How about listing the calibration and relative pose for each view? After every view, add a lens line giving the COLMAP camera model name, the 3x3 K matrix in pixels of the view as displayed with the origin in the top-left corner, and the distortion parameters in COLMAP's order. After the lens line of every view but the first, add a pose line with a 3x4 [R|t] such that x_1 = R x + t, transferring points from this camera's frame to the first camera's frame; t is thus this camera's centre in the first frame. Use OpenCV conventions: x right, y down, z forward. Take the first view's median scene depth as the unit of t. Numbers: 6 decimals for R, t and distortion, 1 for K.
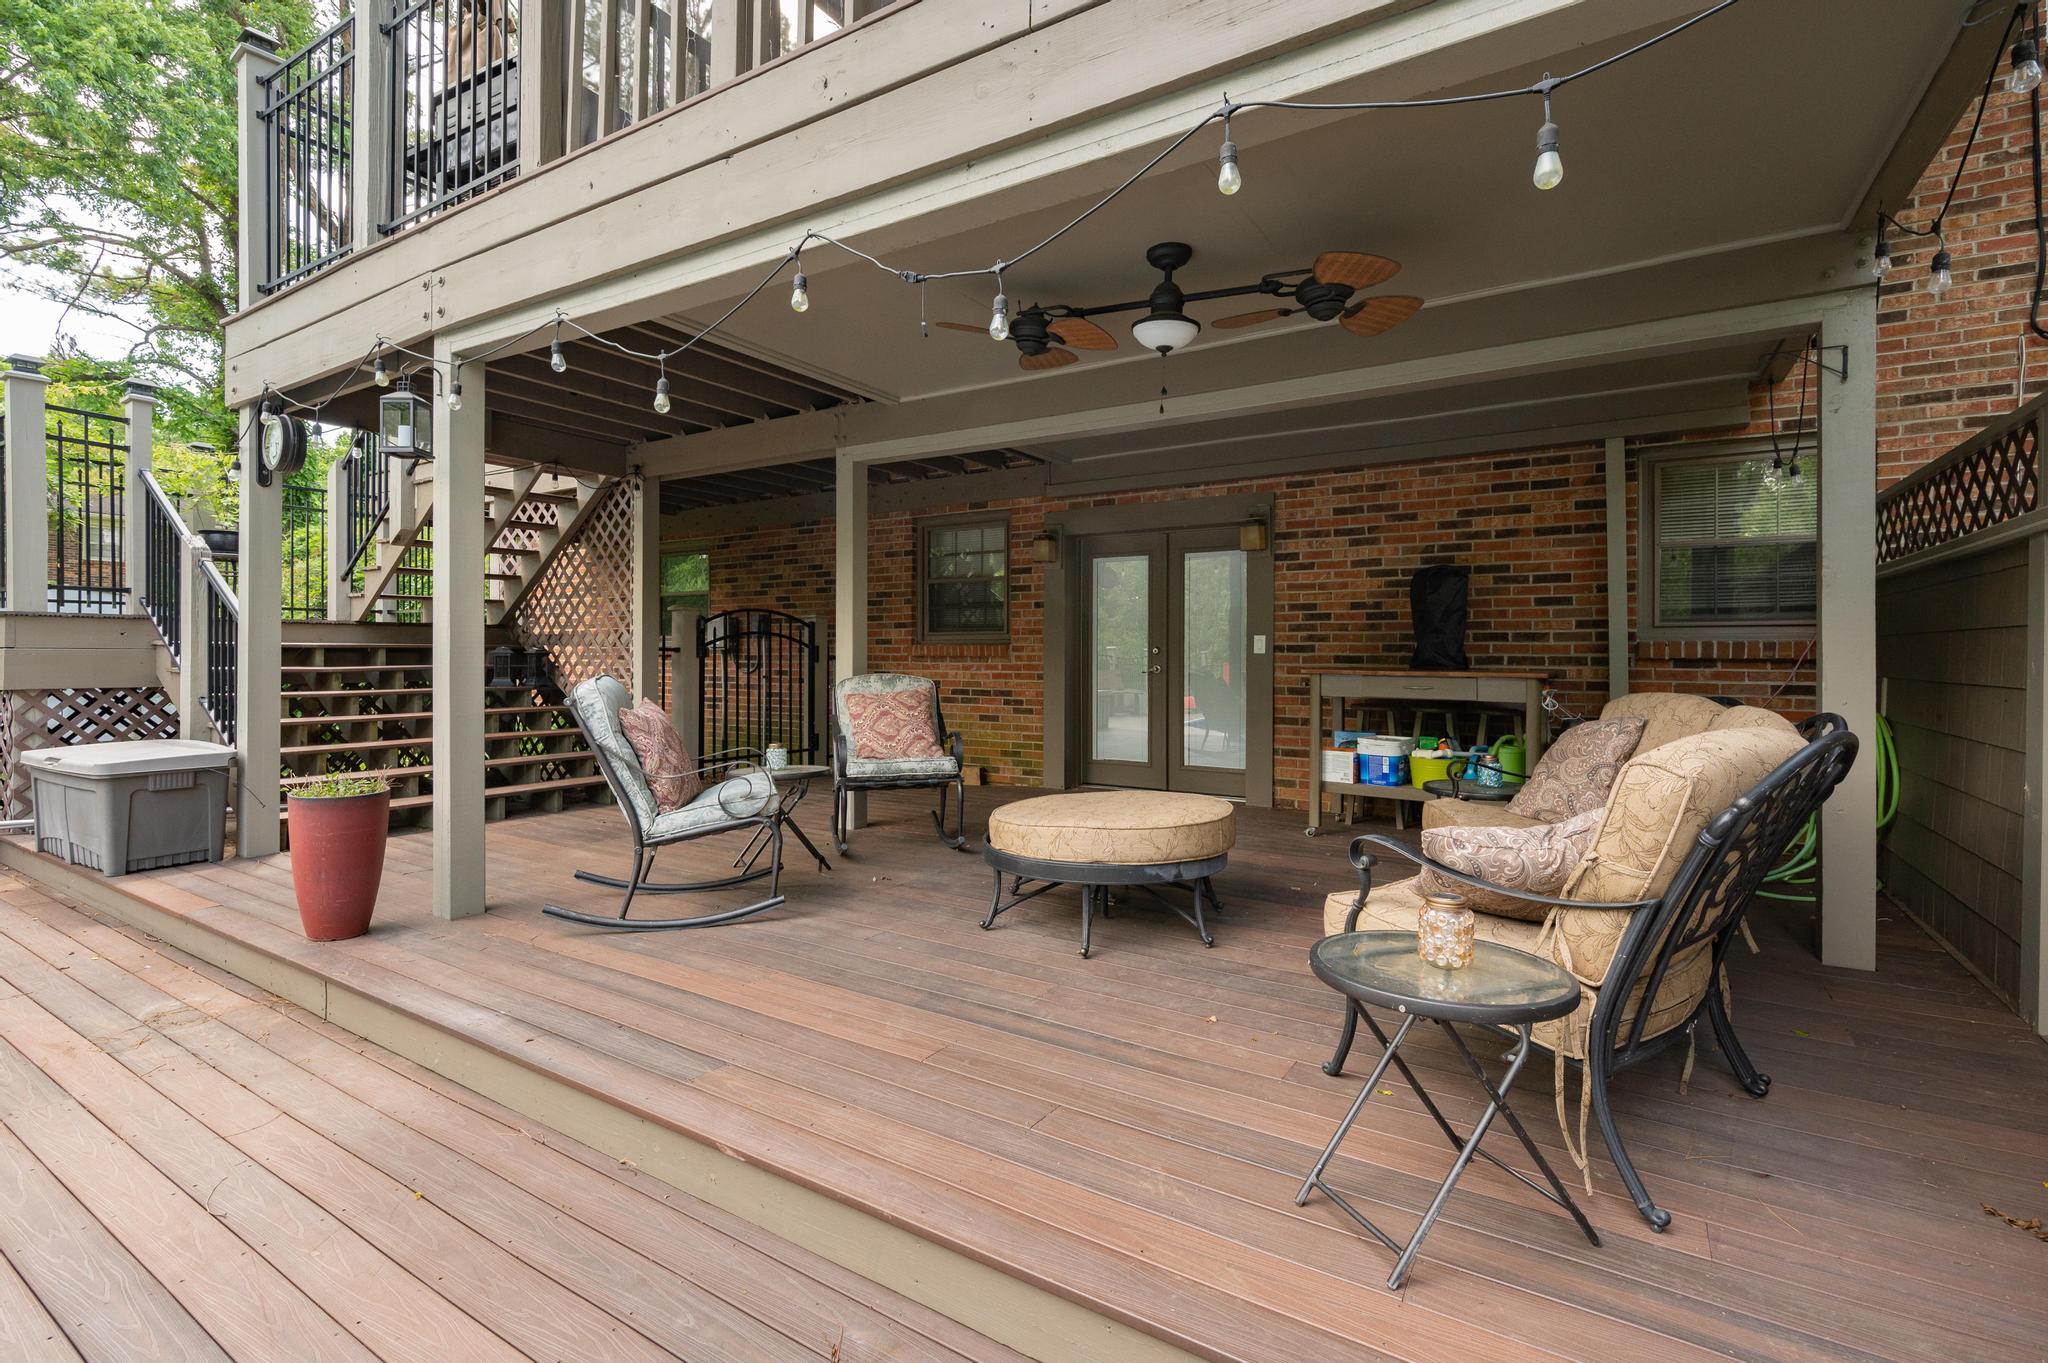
lens RADIAL K [[941.4, 0, 1015.8], [0, 941.4, 679.9], [0, 0, 1]] dist [0.001020, -0.000281]
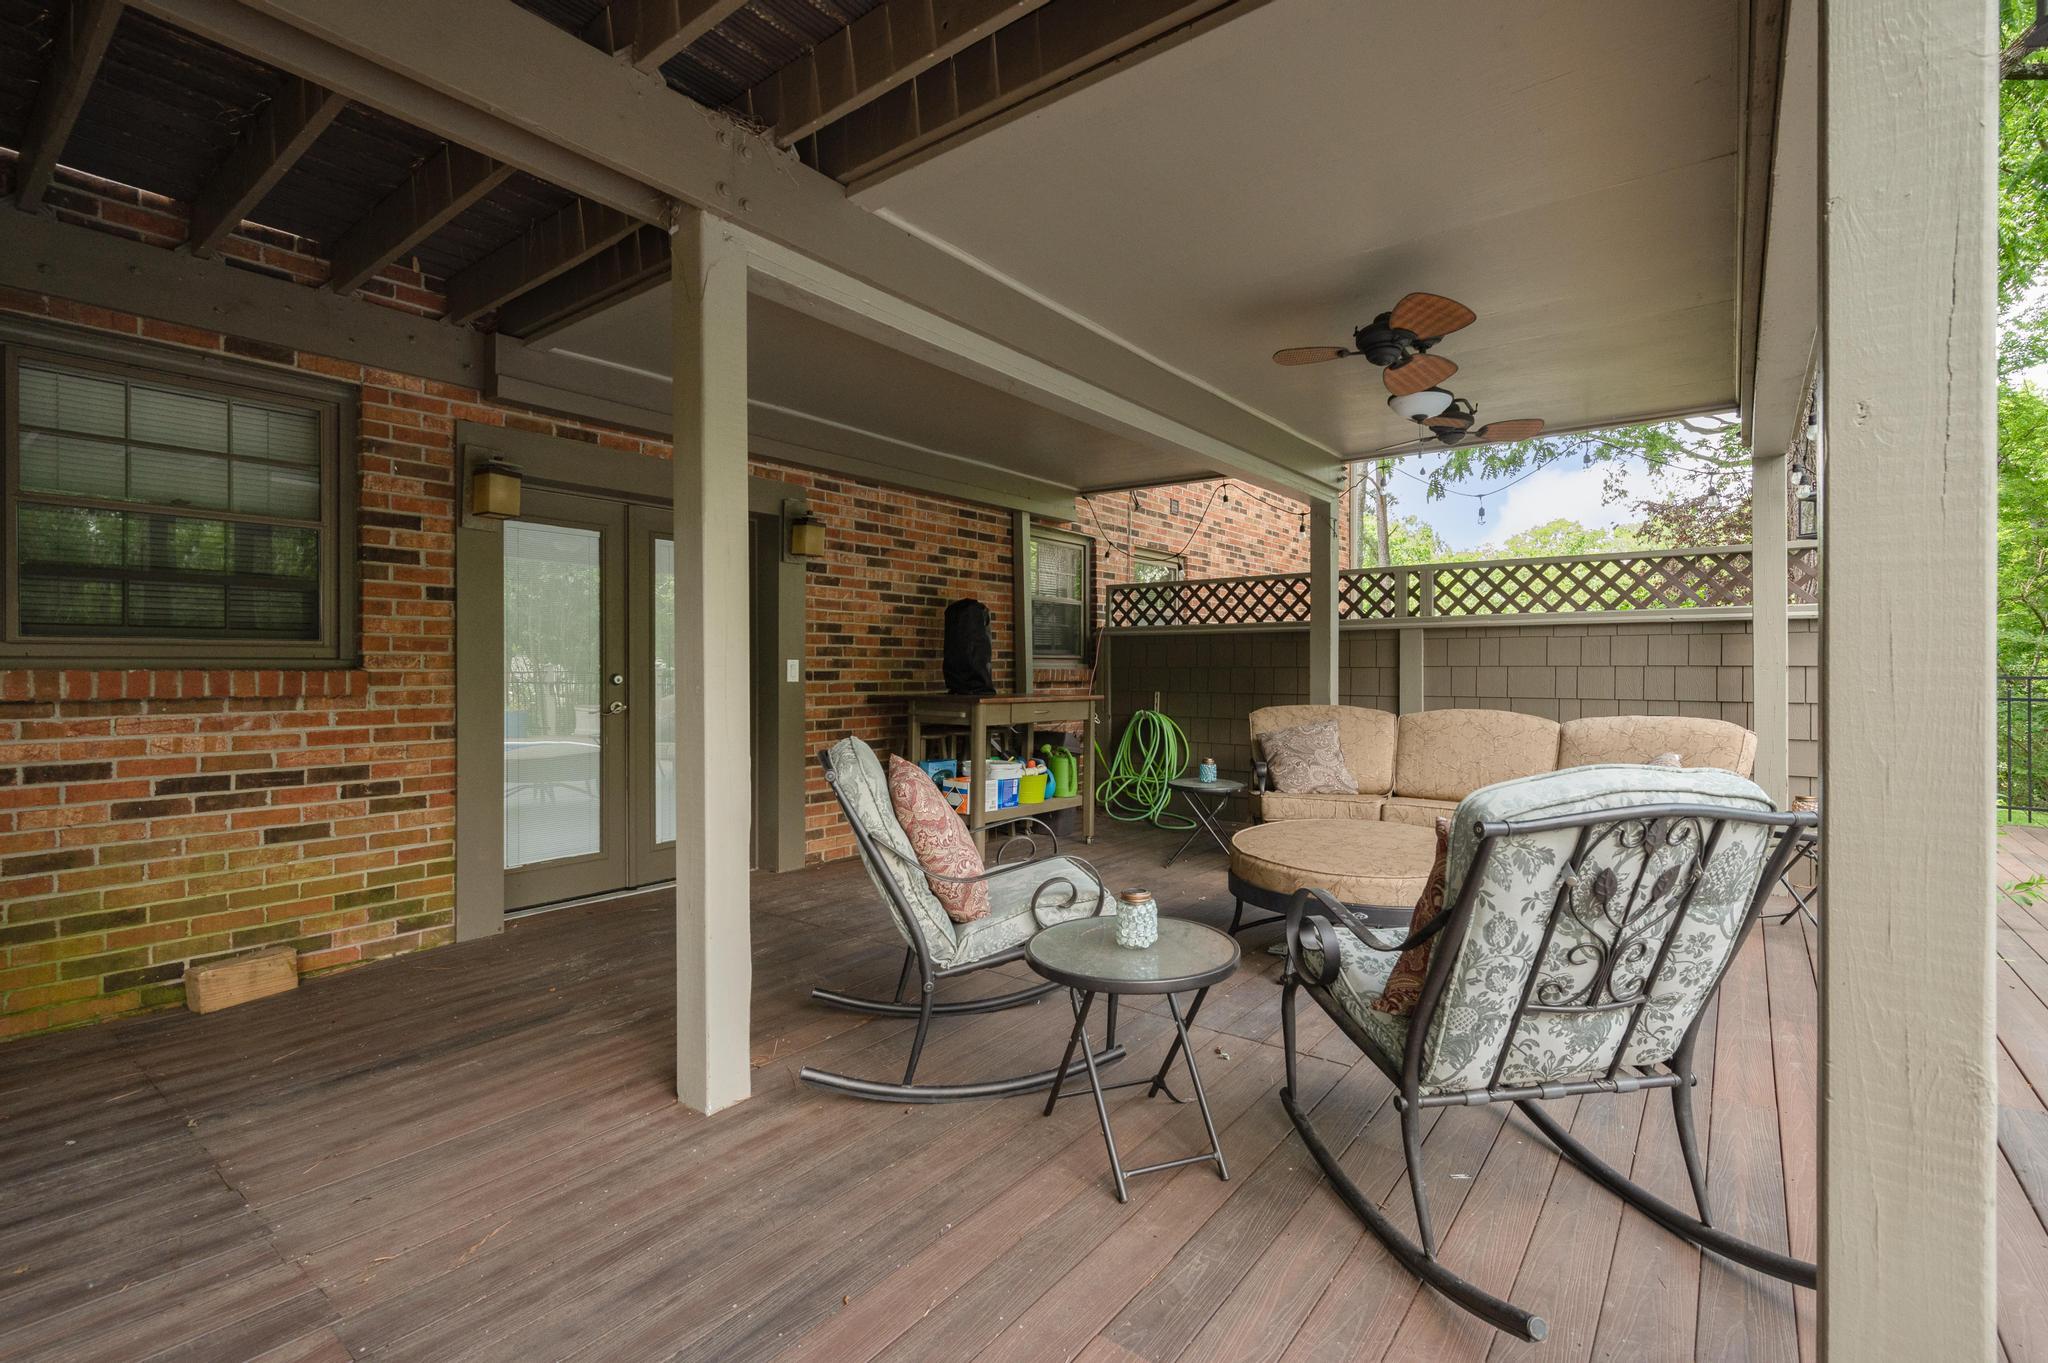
lens RADIAL K [[941.4, 0, 1015.8], [0, 941.4, 679.9], [0, 0, 1]] dist [0.001020, -0.000281]
pose [[0.084854, -0.011954, 0.996322, -0.552665], [0.030545, 0.999489, 0.009391, -0.032593], [-0.995925, 0.029635, 0.085176, 0.764948]]
